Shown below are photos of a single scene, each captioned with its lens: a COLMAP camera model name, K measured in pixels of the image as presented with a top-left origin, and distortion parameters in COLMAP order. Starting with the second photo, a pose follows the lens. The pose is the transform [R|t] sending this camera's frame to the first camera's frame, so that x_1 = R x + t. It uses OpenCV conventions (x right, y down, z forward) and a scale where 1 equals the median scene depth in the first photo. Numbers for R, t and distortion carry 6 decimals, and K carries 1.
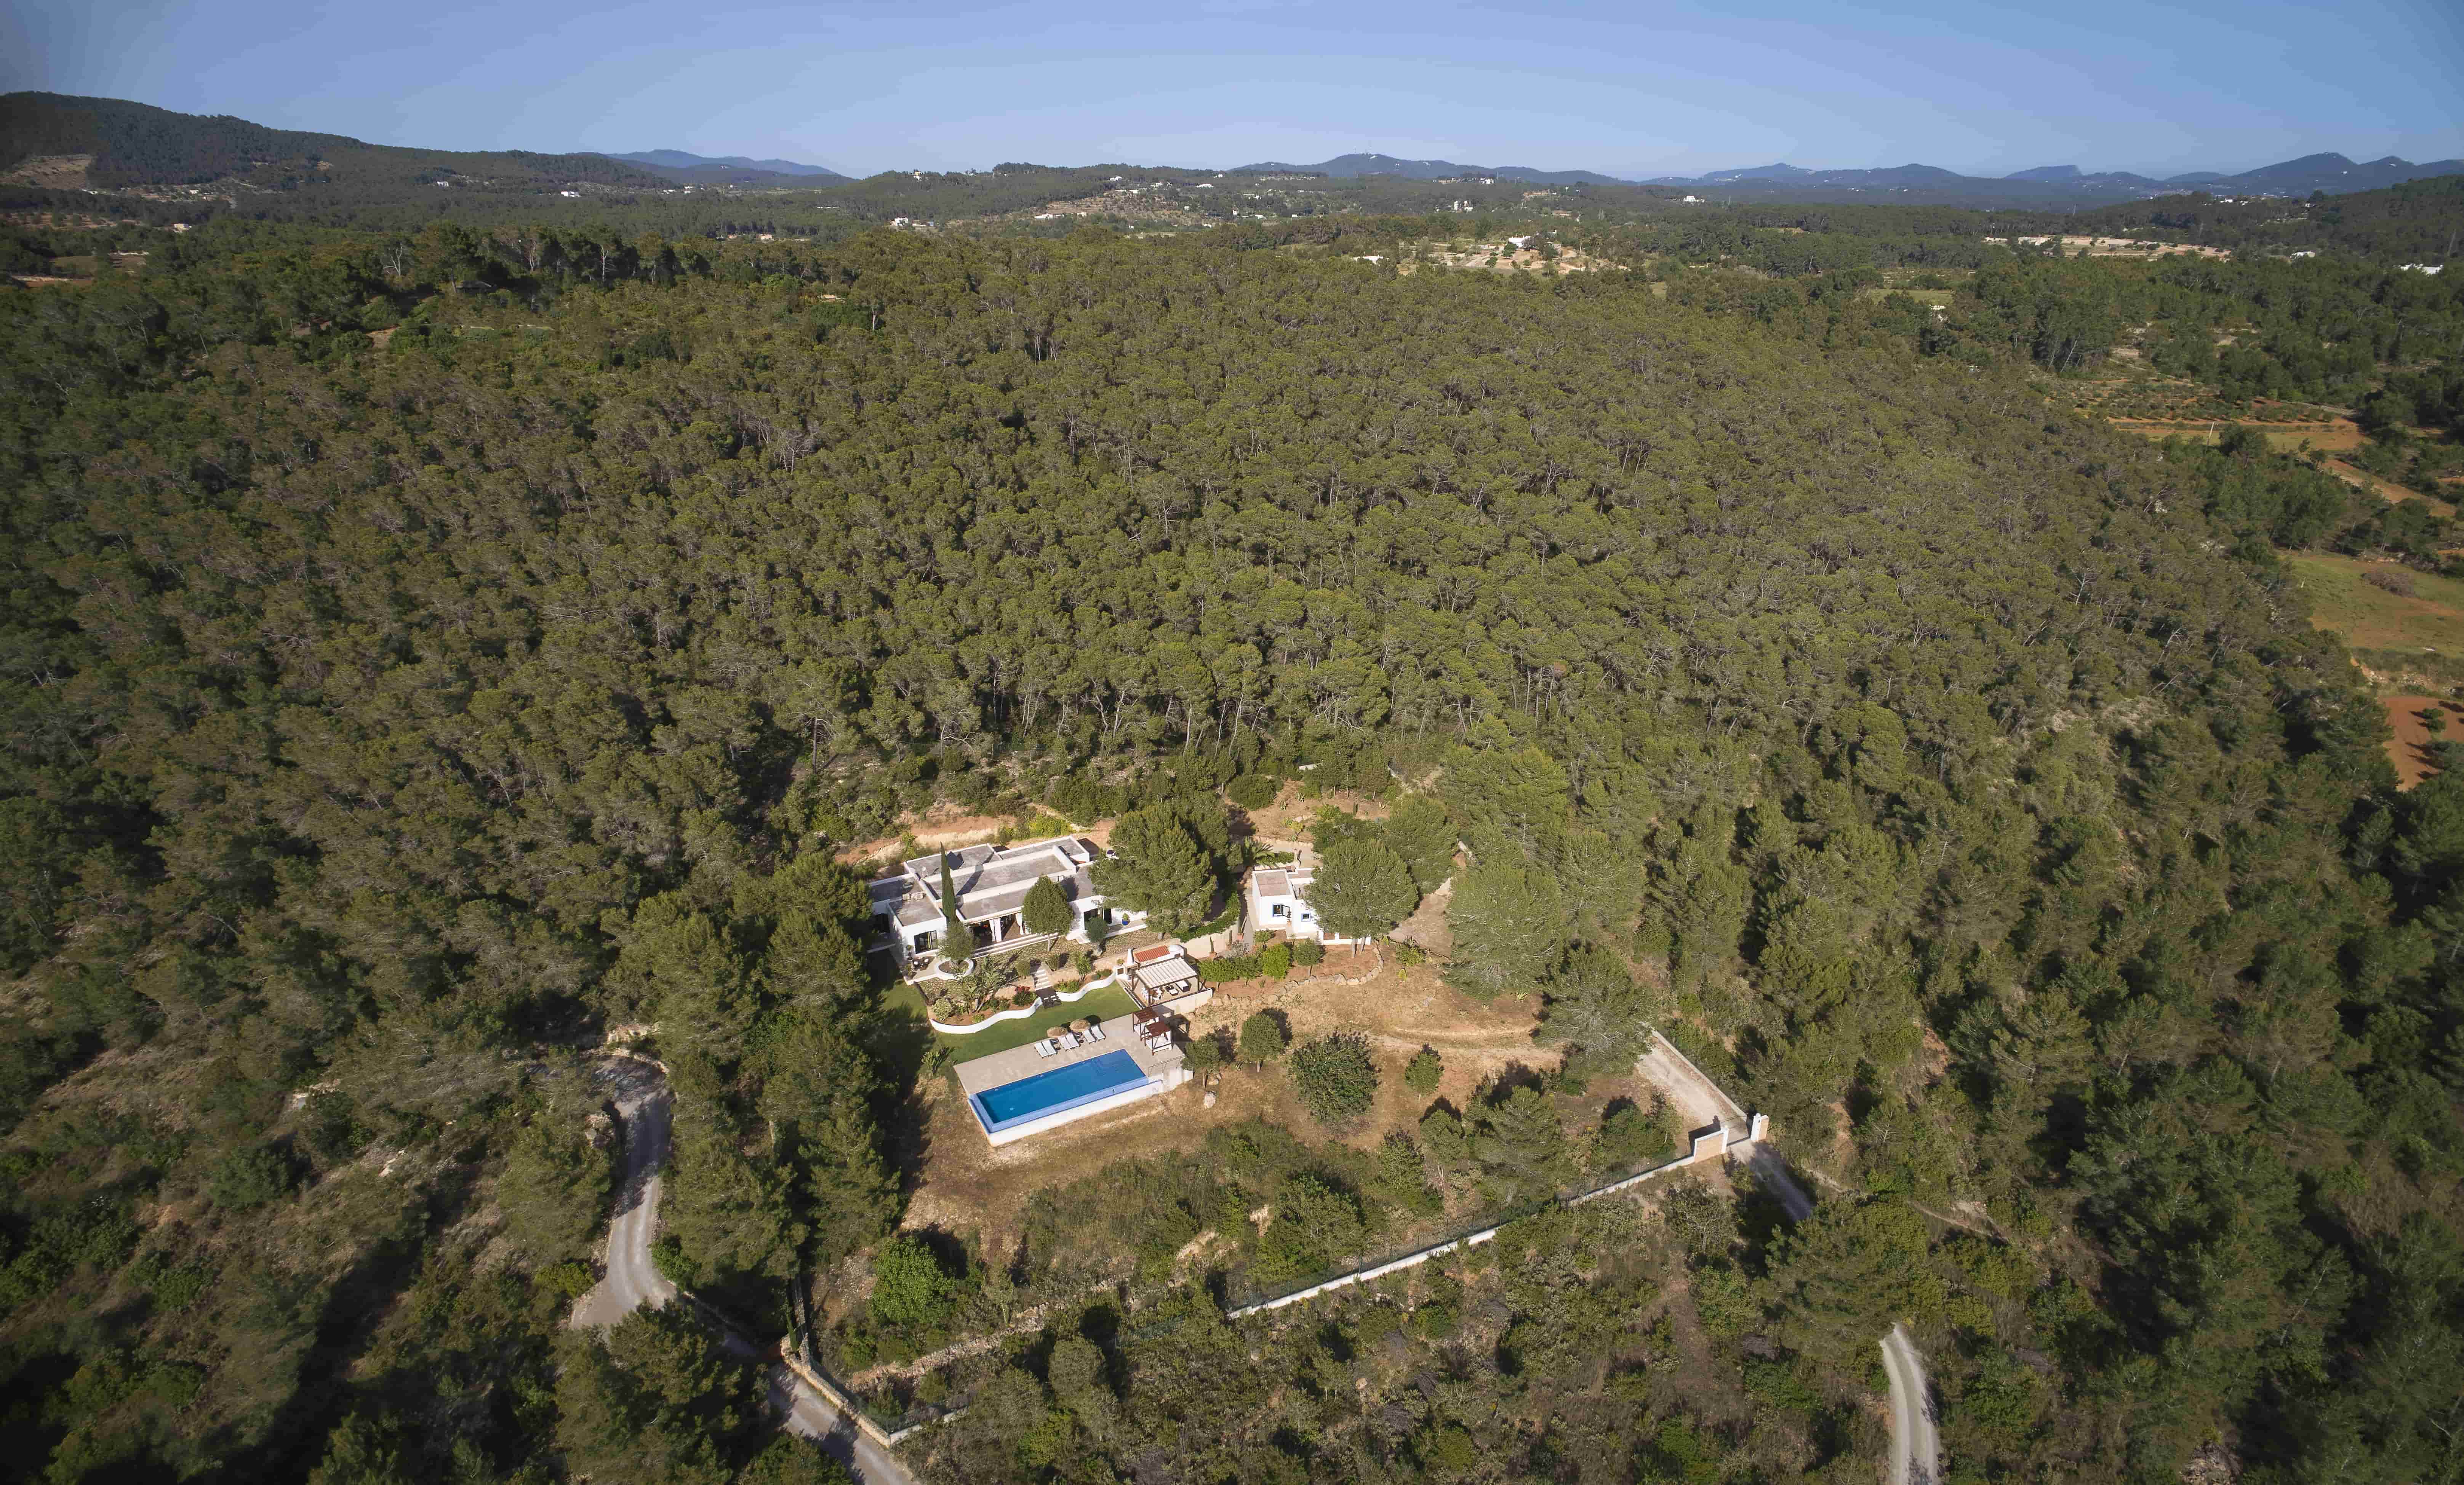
lens RADIAL K [[1409.7, 0, 1232.0], [0, 1409.7, 742.5], [0, 0, 1]] dist [0.005429, 0.001184]
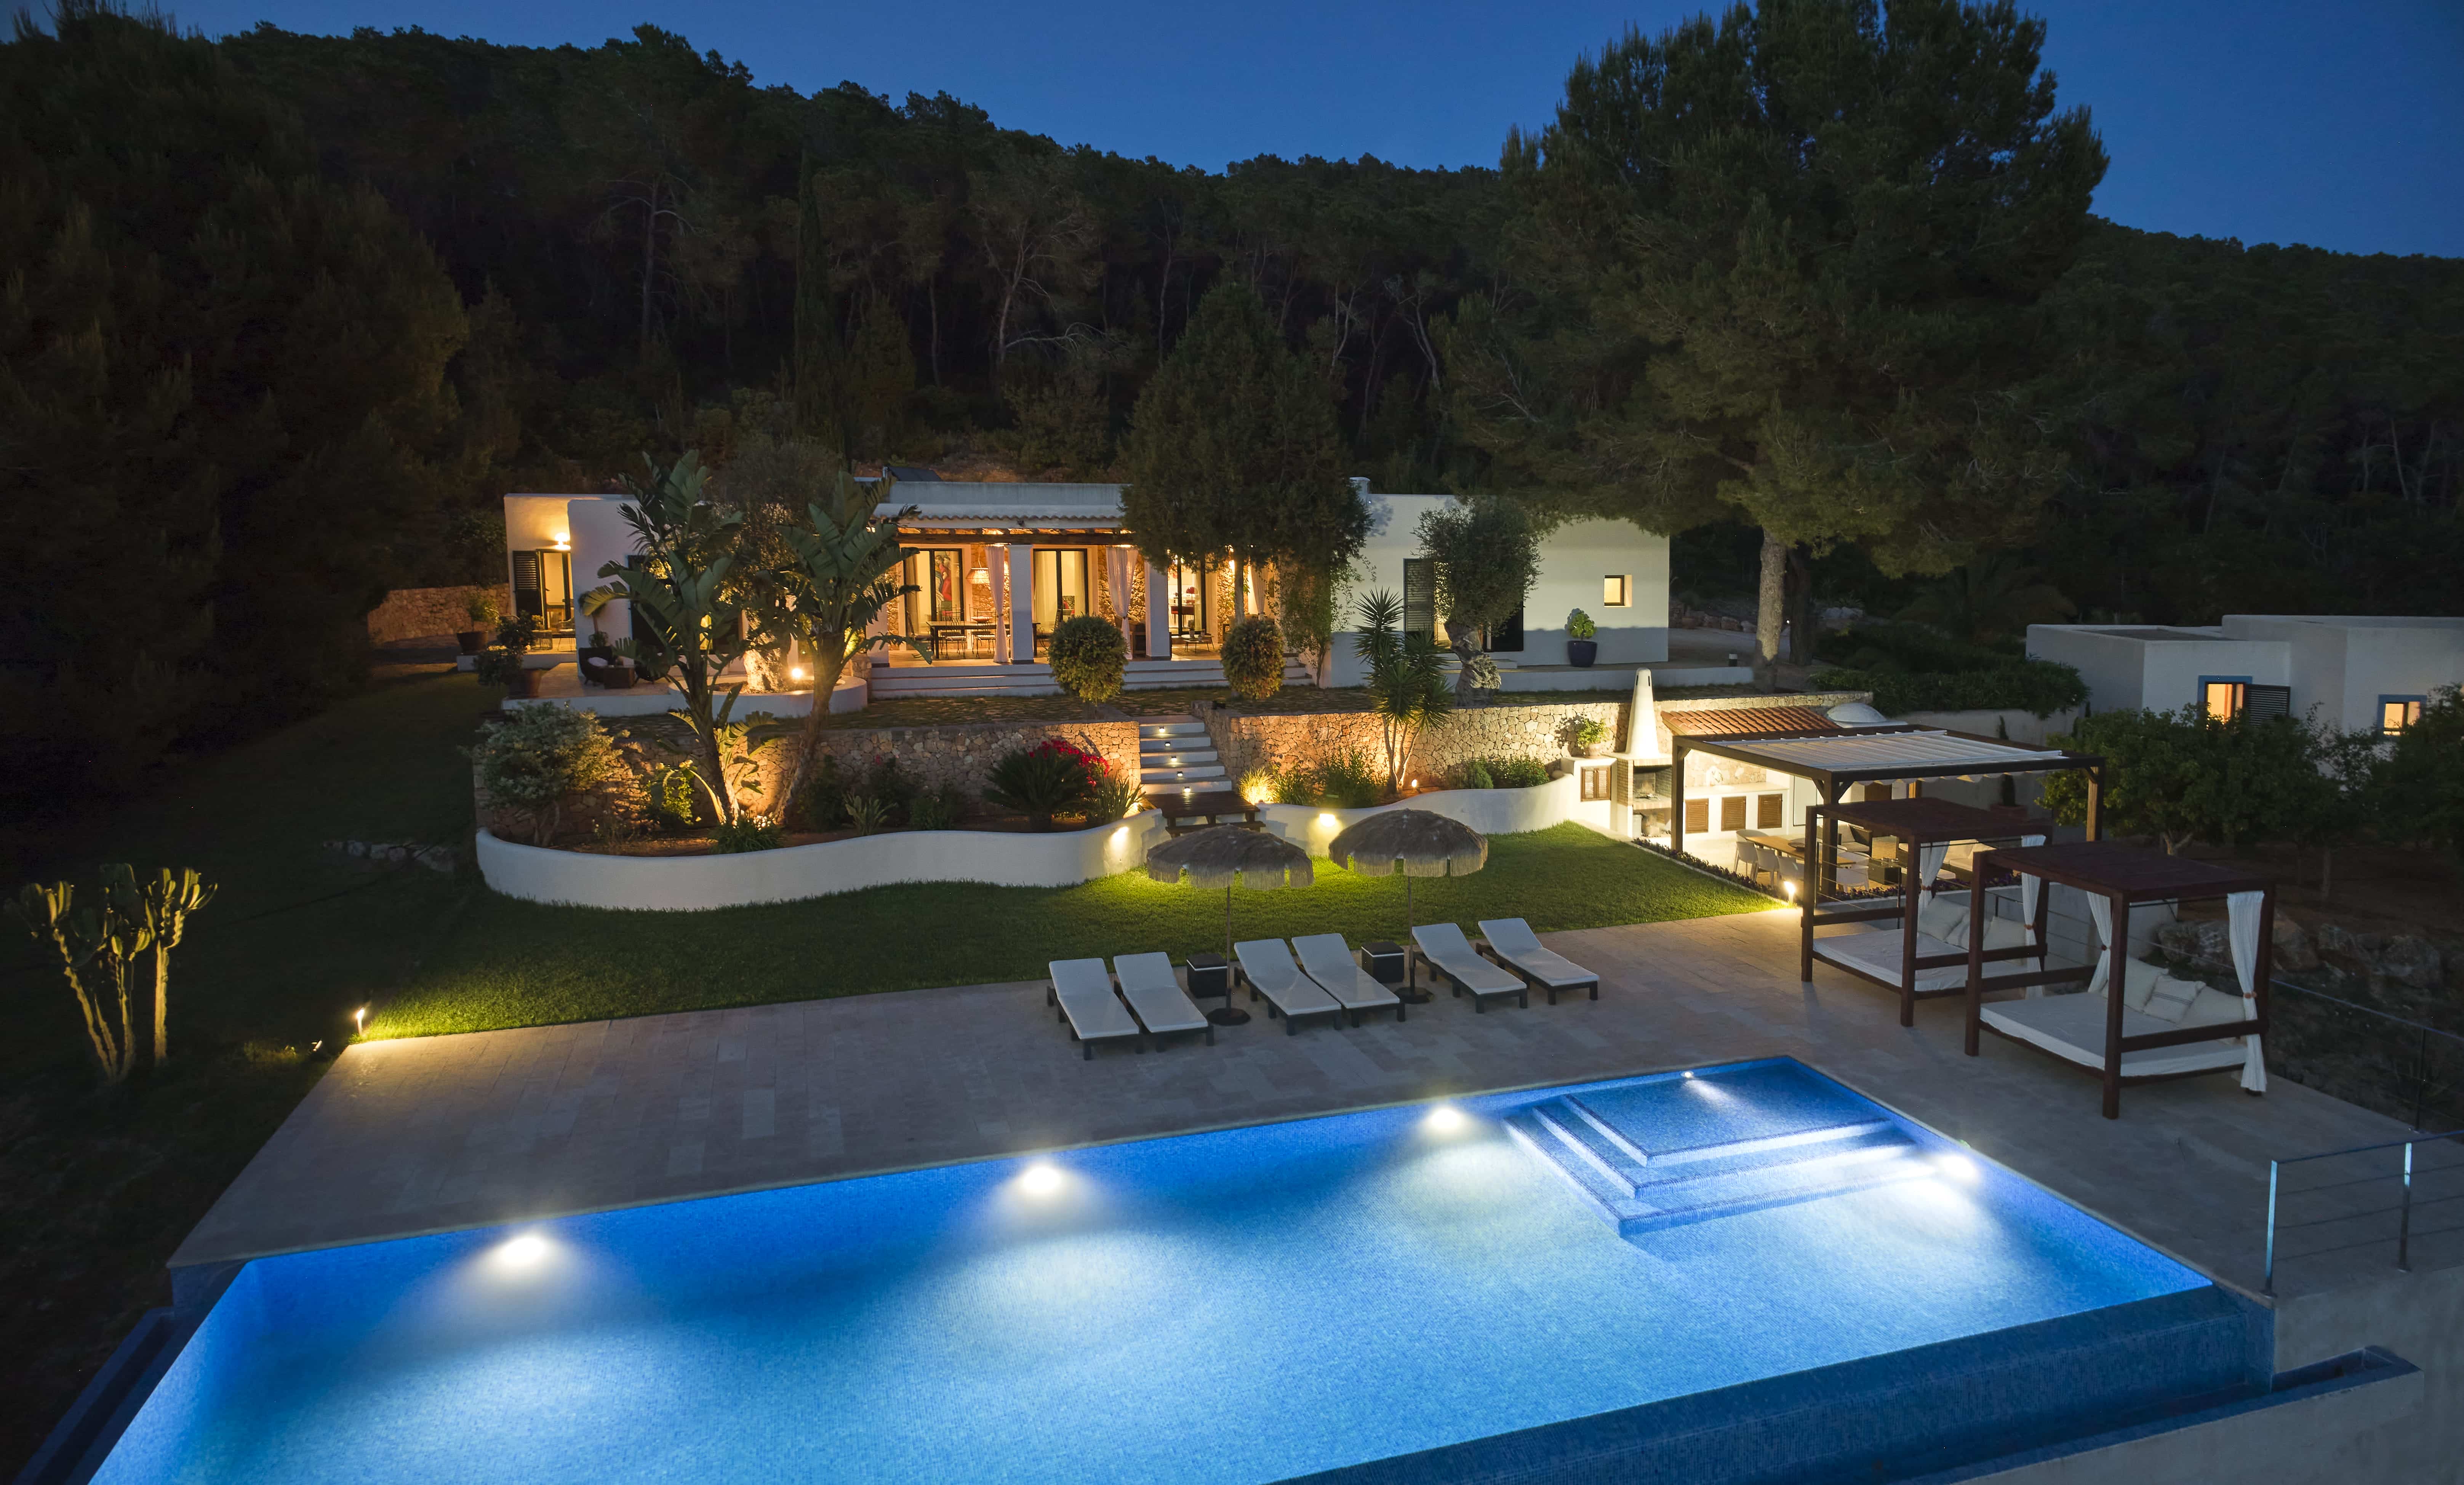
lens RADIAL K [[1457.4, 0, 1231.0], [0, 1457.4, 675.6], [0, 0, 1]] dist [0.011357, 0.002436]
pose [[0.982278, 0.022033, -0.186129, -0.105380], [-0.072208, 0.960896, -0.267328, 0.237045], [0.172960, 0.276030, 0.945459, 0.922323]]
